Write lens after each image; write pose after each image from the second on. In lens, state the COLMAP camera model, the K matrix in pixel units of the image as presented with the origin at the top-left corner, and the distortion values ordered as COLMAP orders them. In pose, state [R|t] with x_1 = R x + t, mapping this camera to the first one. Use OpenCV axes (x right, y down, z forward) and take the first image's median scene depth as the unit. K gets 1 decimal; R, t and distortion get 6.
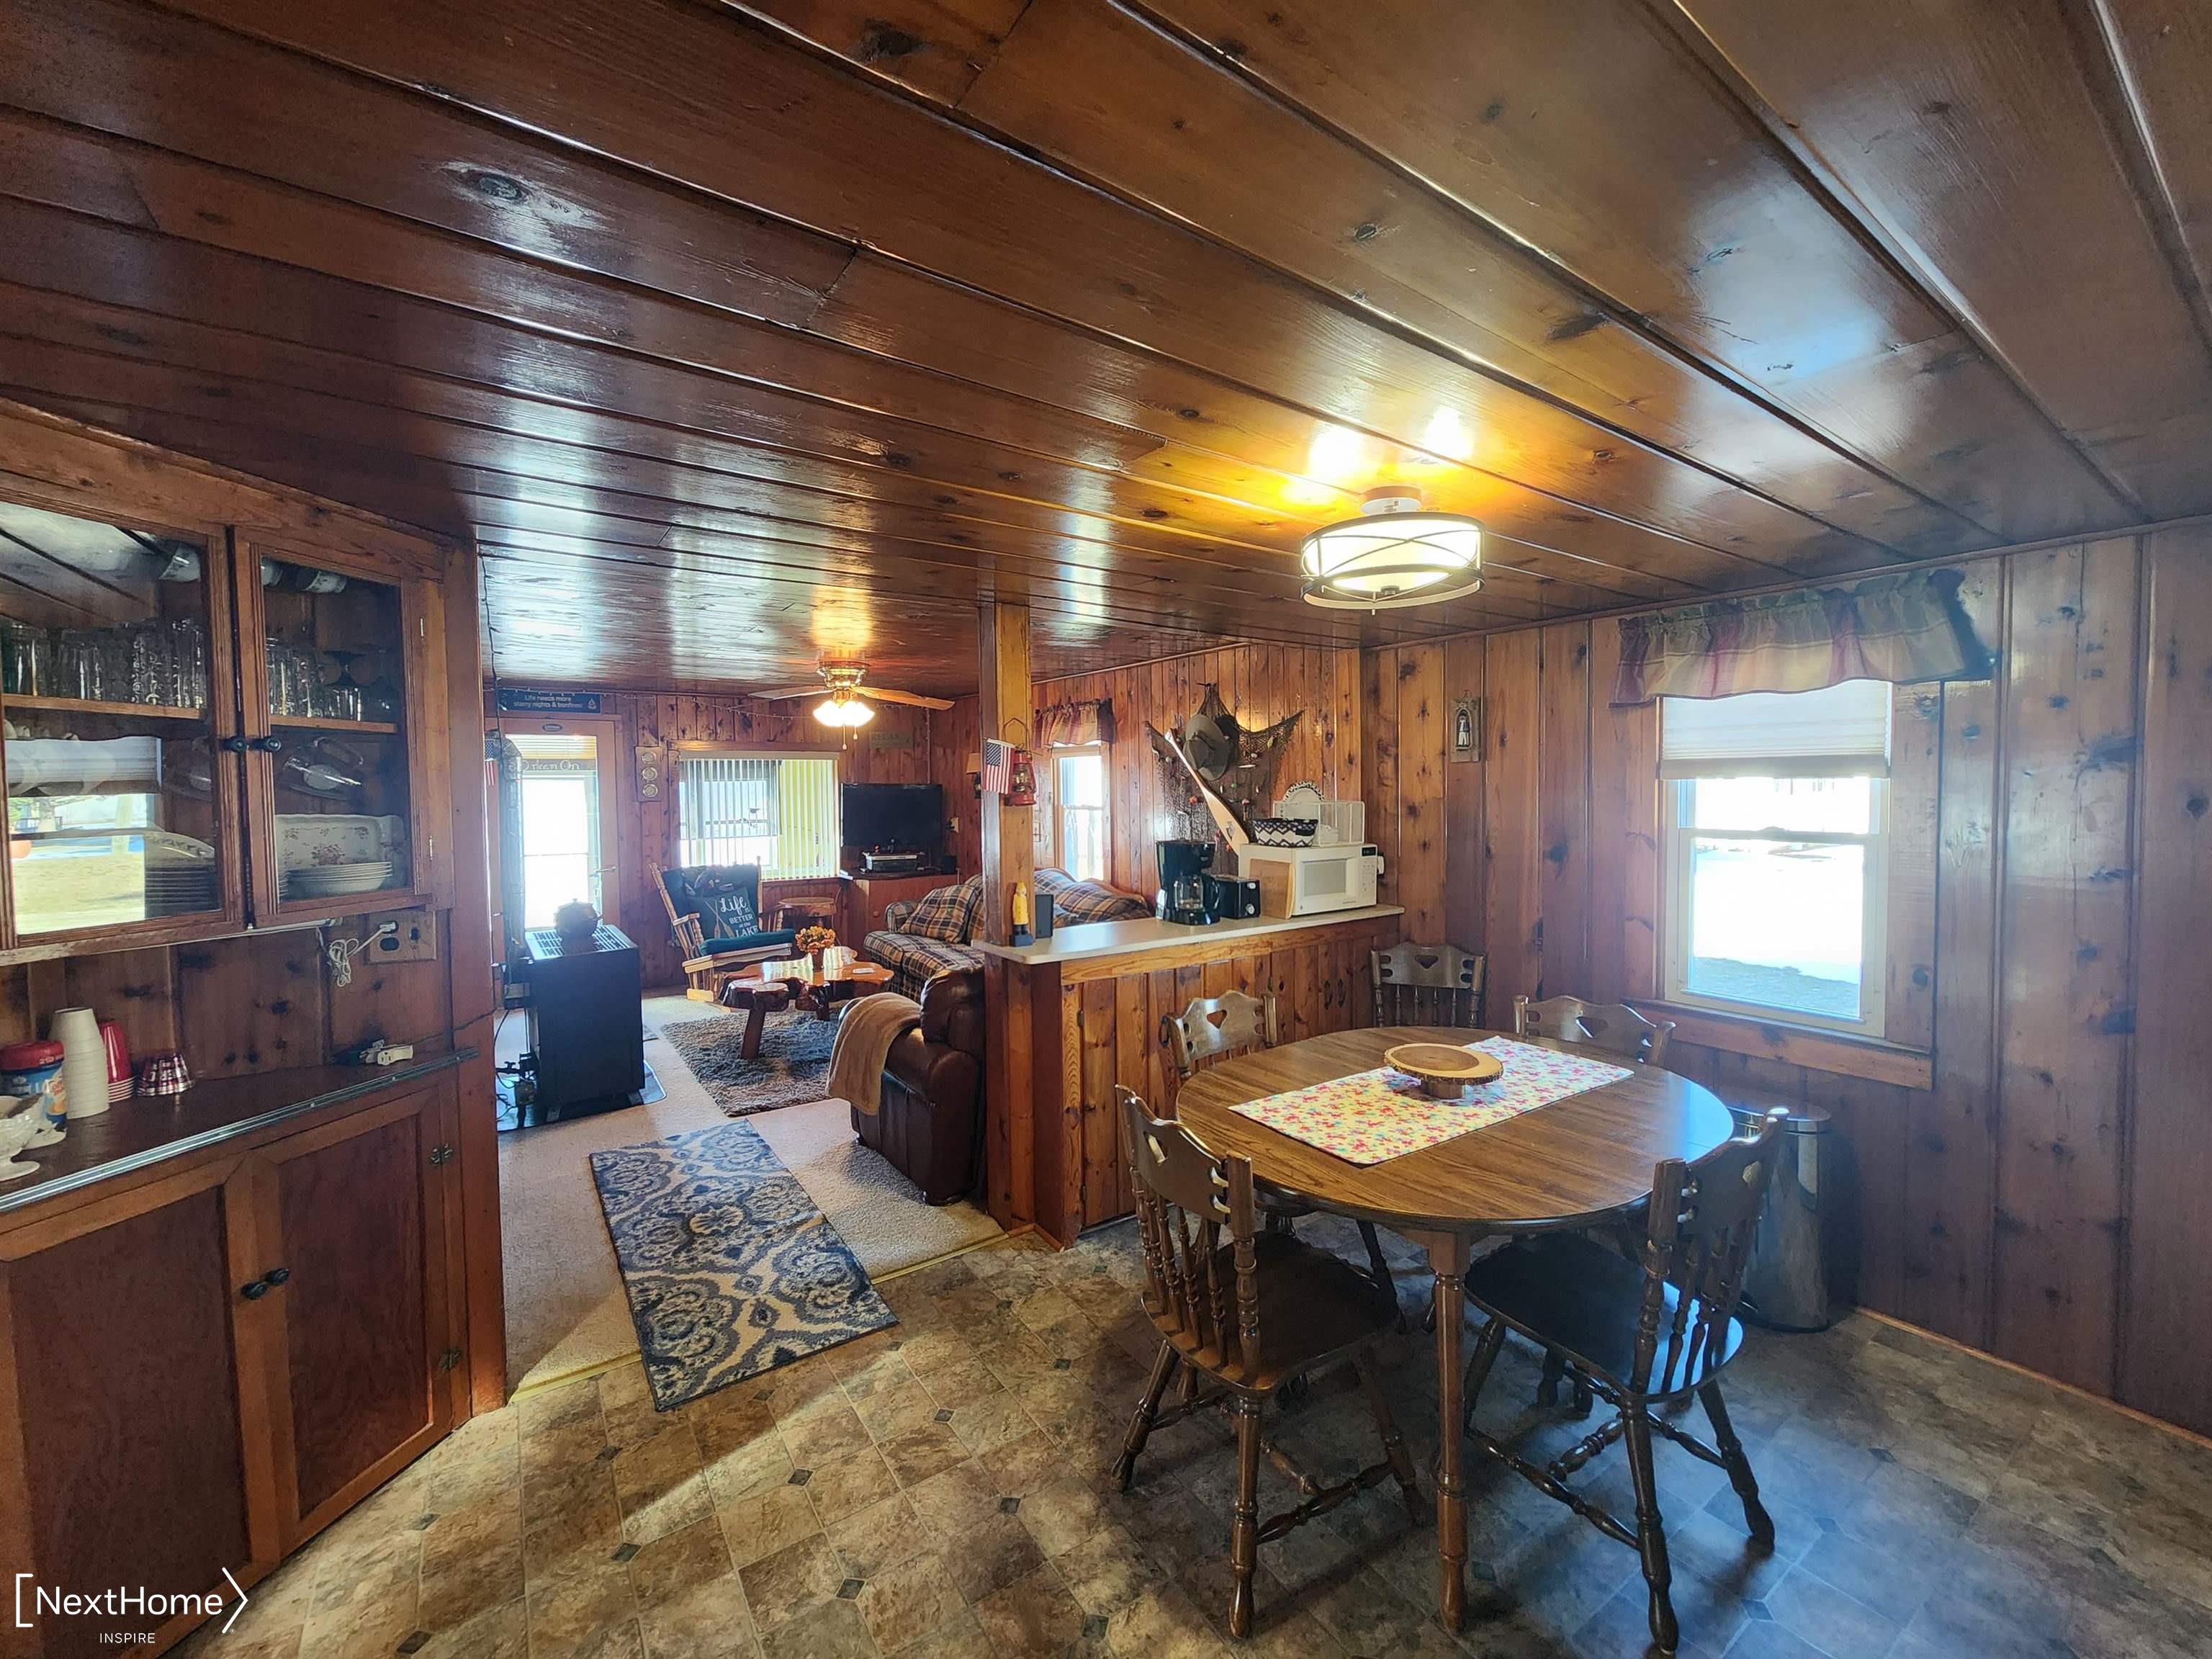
lens RADIAL K [[893.0, 0, 1118.4], [0, 893.0, 821.5], [0, 0, 1]] dist [0.000263, -0.004293]
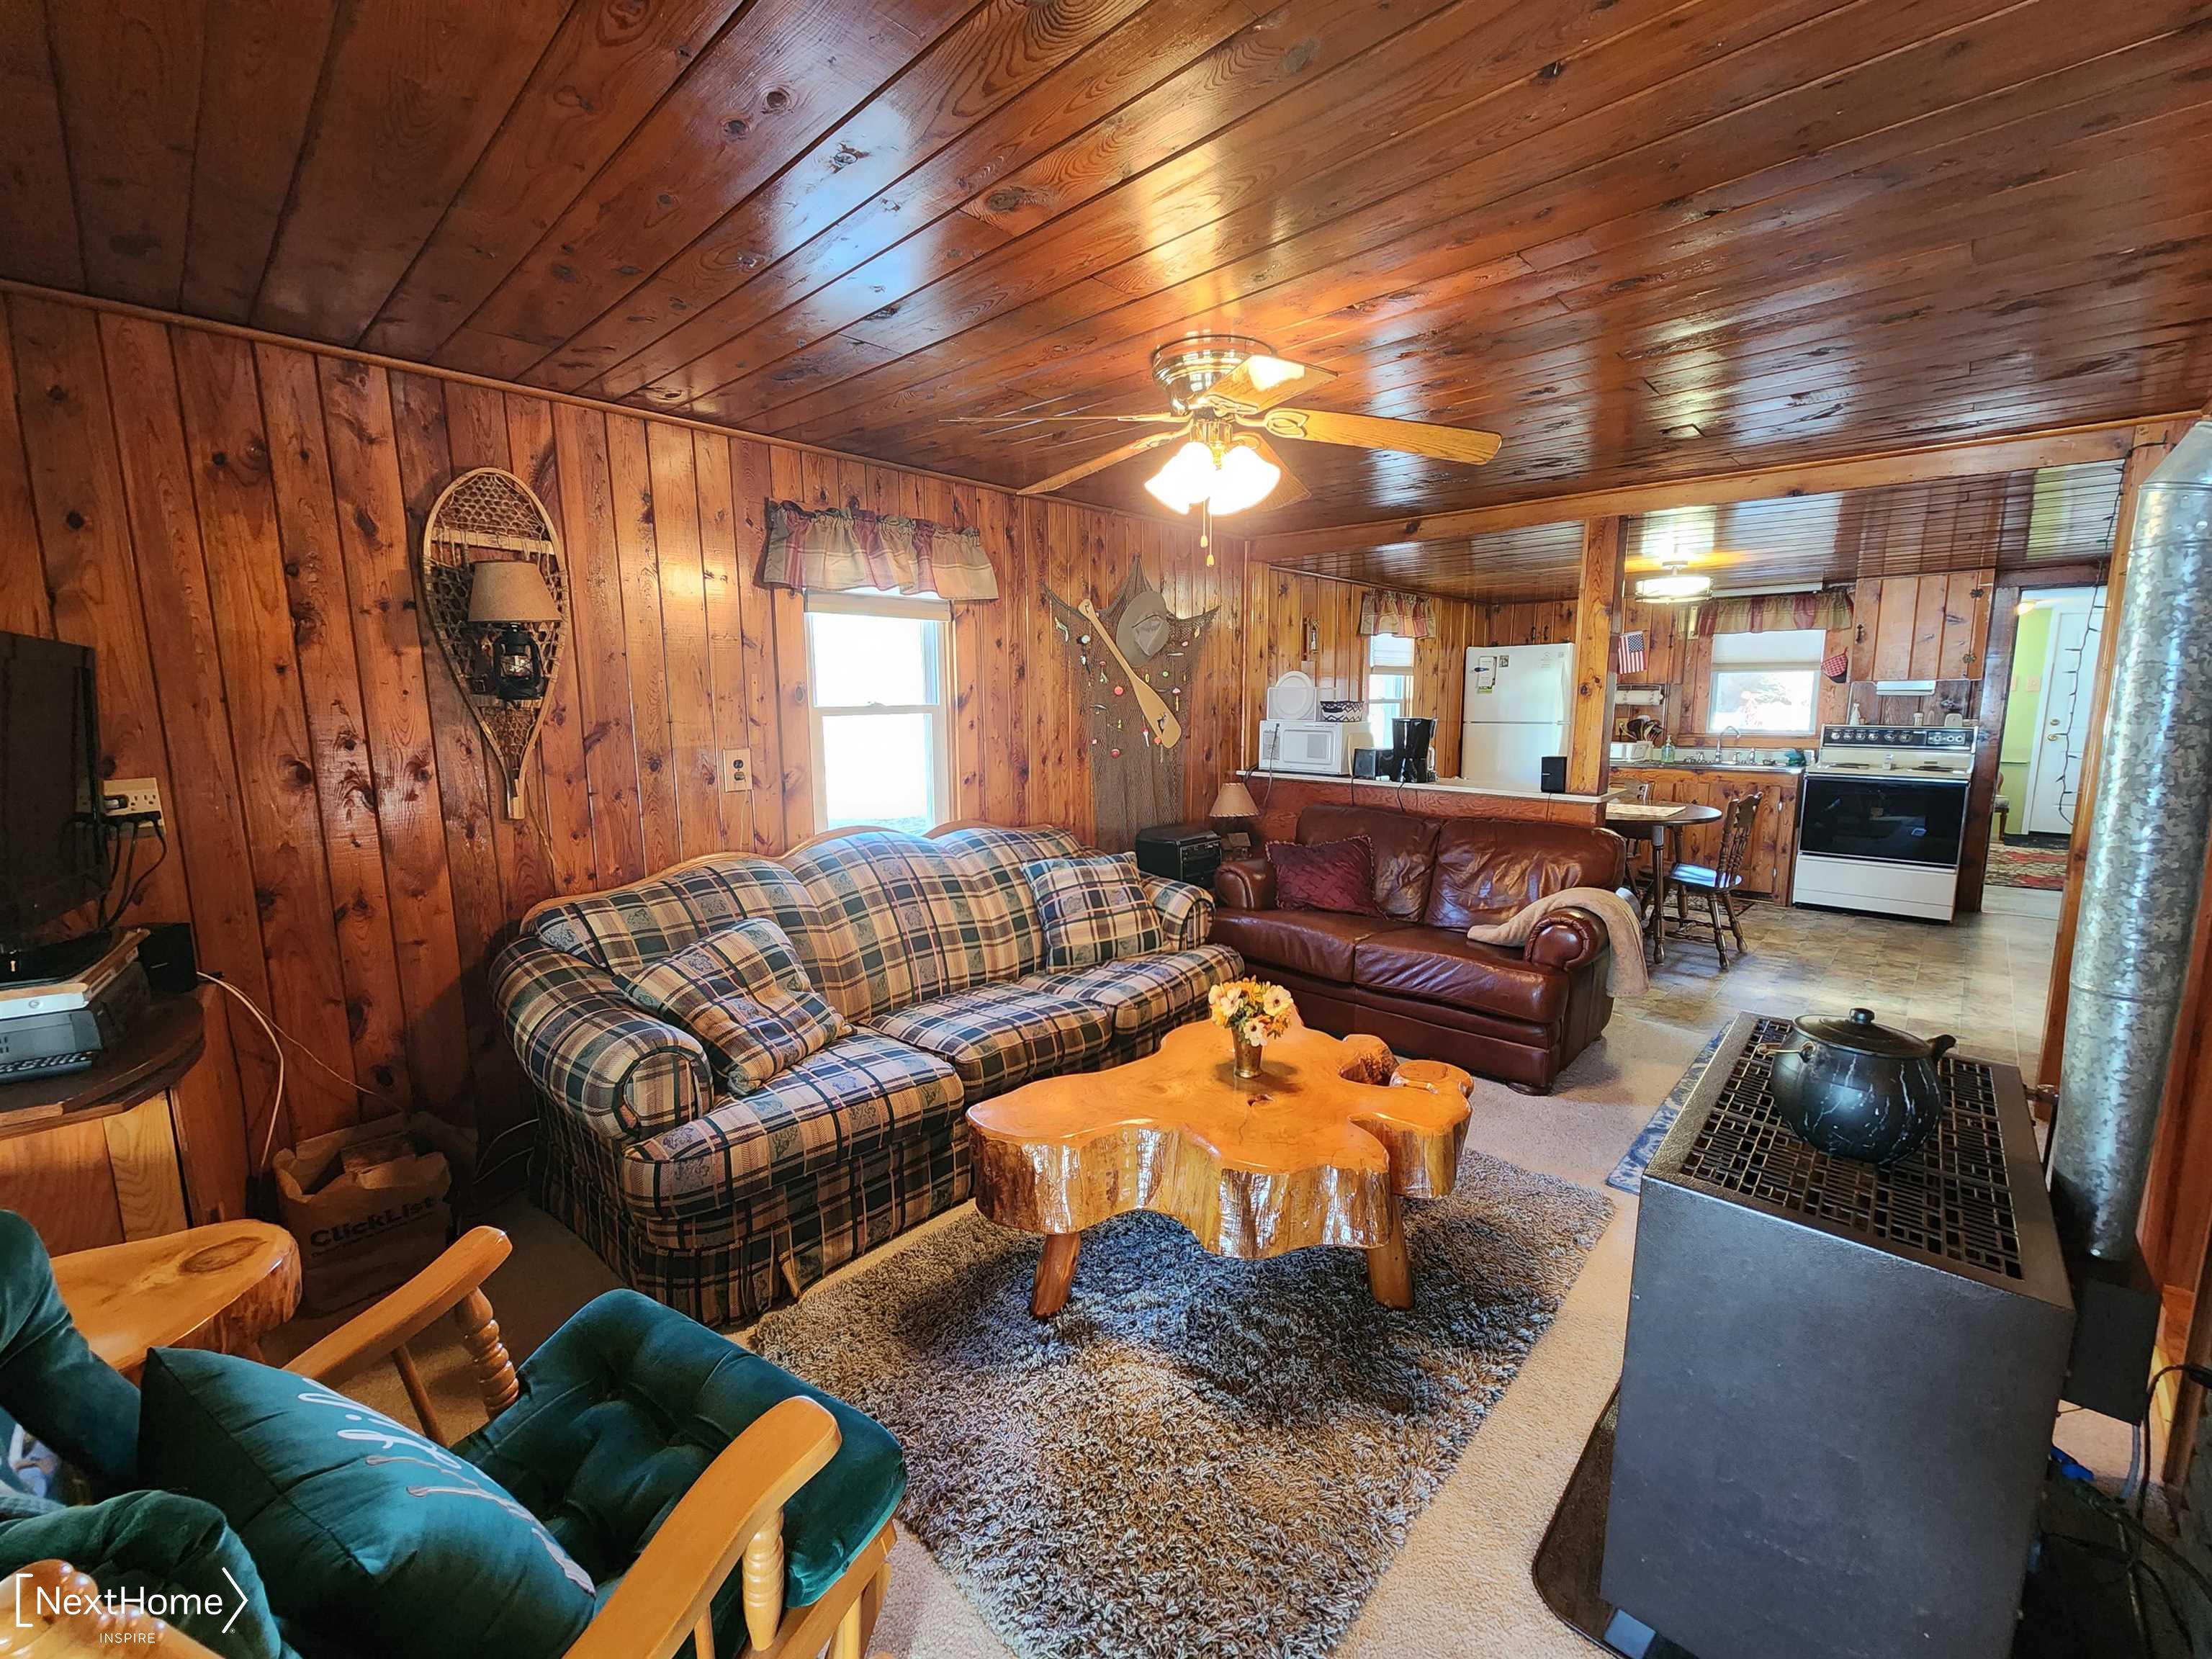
lens RADIAL K [[913.9, 0, 1106.0], [0, 913.9, 829.5], [0, 0, 1]] dist [0.000156, 0.000235]
pose [[-0.214723, -0.135558, 0.967222, -0.620767], [0.049327, 0.987552, 0.149358, -0.019096], [-0.975429, 0.079781, -0.205364, 0.968587]]
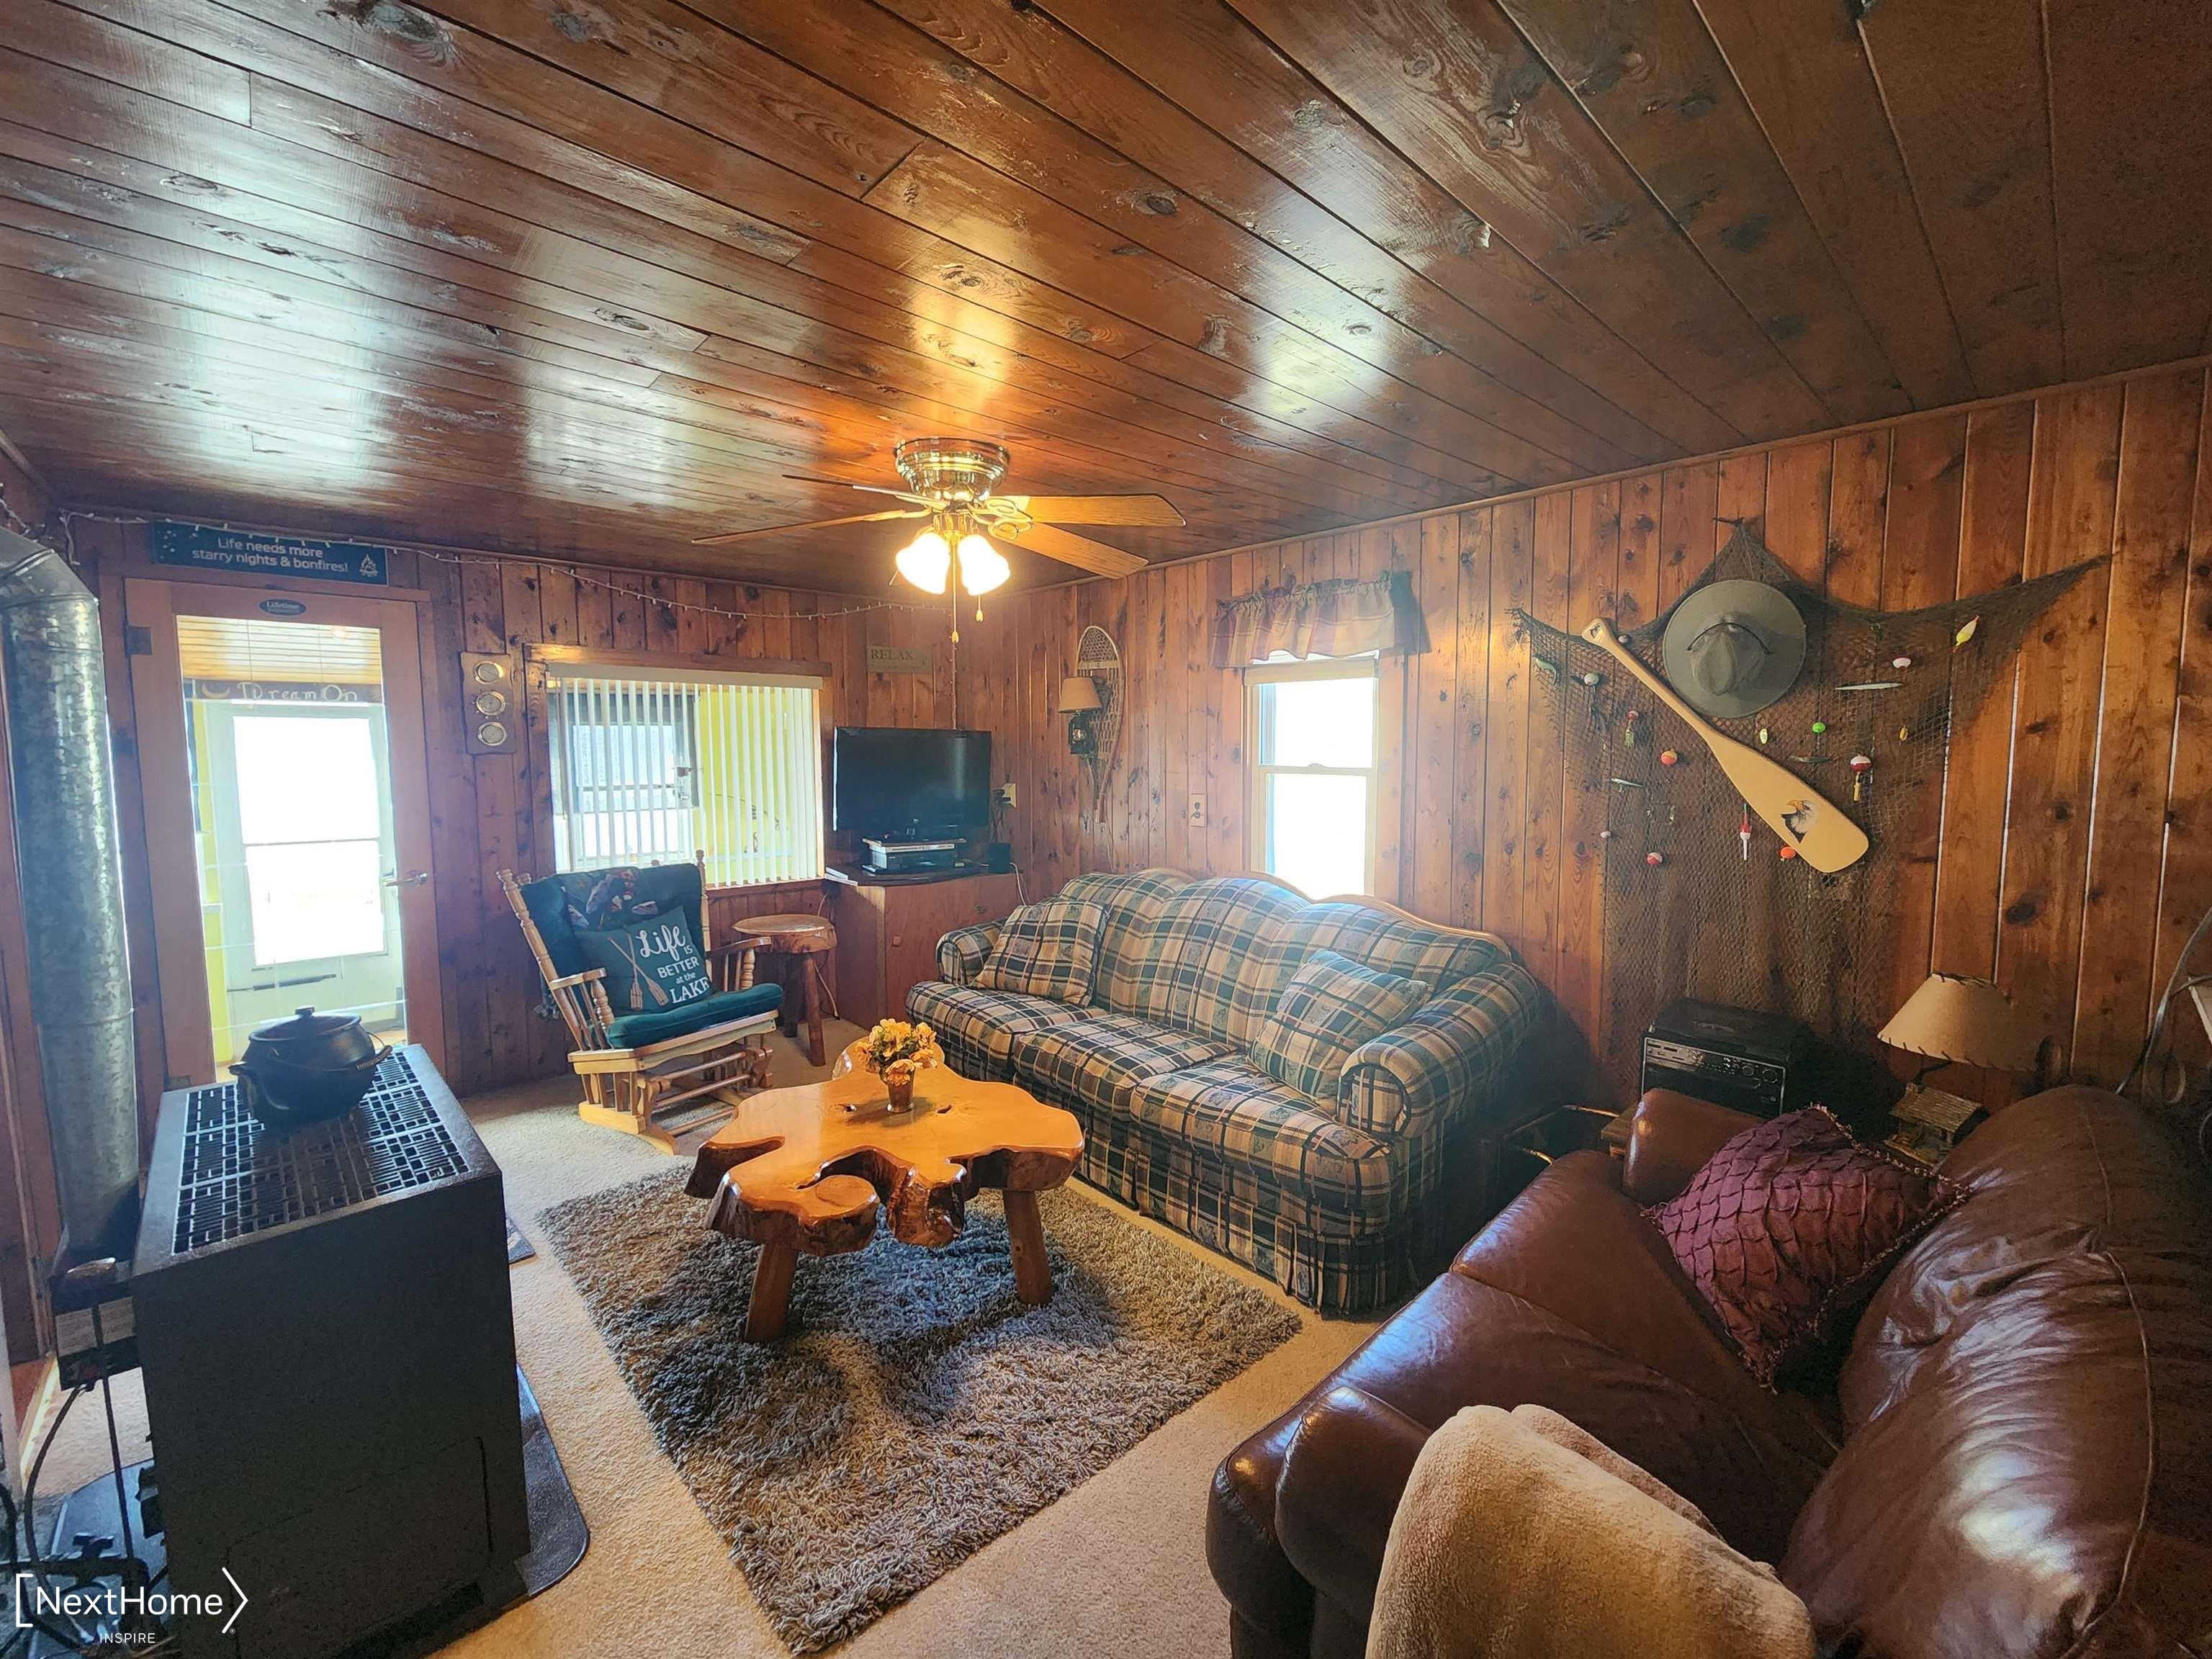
lens RADIAL K [[904.7, 0, 1117.7], [0, 904.7, 820.3], [0, 0, 1]] dist [-0.002301, -0.000416]
pose [[0.990576, -0.003006, 0.136932, -0.238839], [-0.003079, 0.999018, 0.044199, -0.008021], [-0.136930, -0.044204, 0.989594, 0.429672]]
